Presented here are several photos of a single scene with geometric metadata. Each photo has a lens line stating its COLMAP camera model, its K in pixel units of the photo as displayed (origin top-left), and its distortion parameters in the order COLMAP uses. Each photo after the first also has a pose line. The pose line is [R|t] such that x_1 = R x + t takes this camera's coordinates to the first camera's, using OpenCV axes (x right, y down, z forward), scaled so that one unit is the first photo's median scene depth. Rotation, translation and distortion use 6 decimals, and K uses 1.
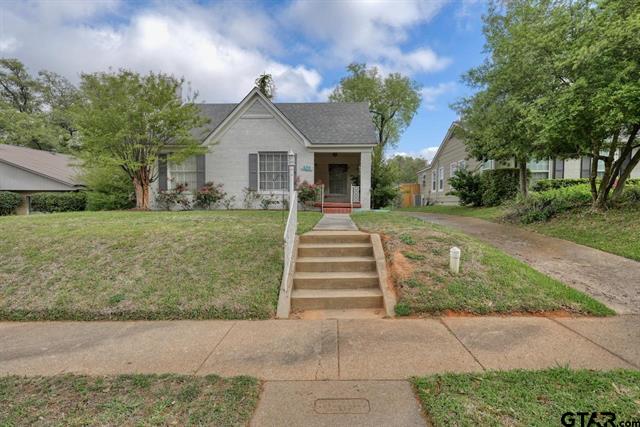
lens RADIAL K [[308.7, 0, 324.0], [0, 308.7, 211.2], [0, 0, 1]] dist [-0.003568, -0.000225]
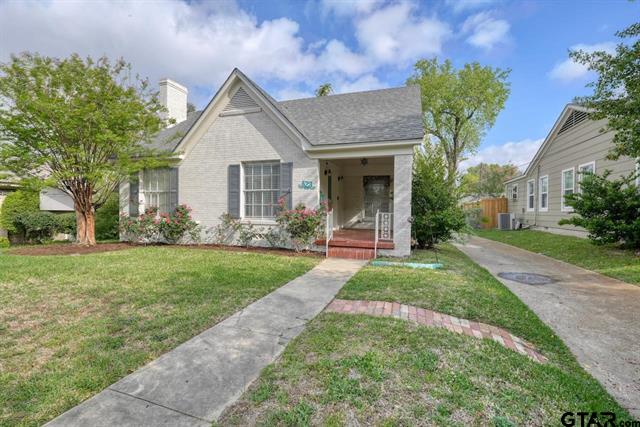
lens RADIAL K [[289.4, 0, 318.3], [0, 289.4, 211.7], [0, 0, 1]] dist [-0.003576, 0.000014]
pose [[0.960912, 0.004929, -0.276812, 0.122202], [-0.013002, 0.999542, -0.027337, -0.060115], [0.276550, 0.029868, 0.960535, 0.392611]]
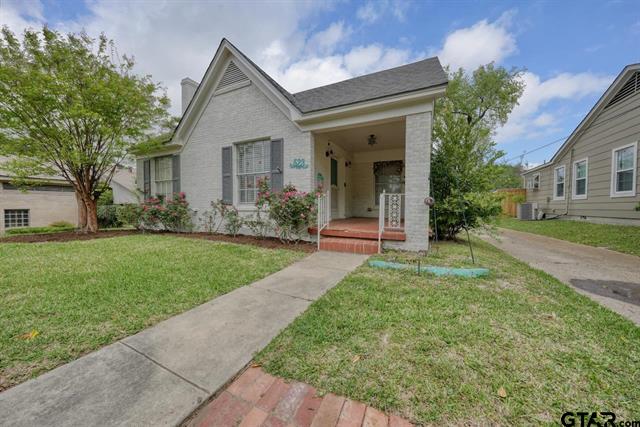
lens RADIAL K [[222.1, 0, 317.5], [0, 222.1, 213.1], [0, 0, 1]] dist [-0.005400, -0.000170]
pose [[0.915454, 0.009565, -0.402309, 0.121183], [-0.010530, 0.999945, -0.000186, -0.046025], [0.402284, 0.004407, 0.915504, 0.598399]]
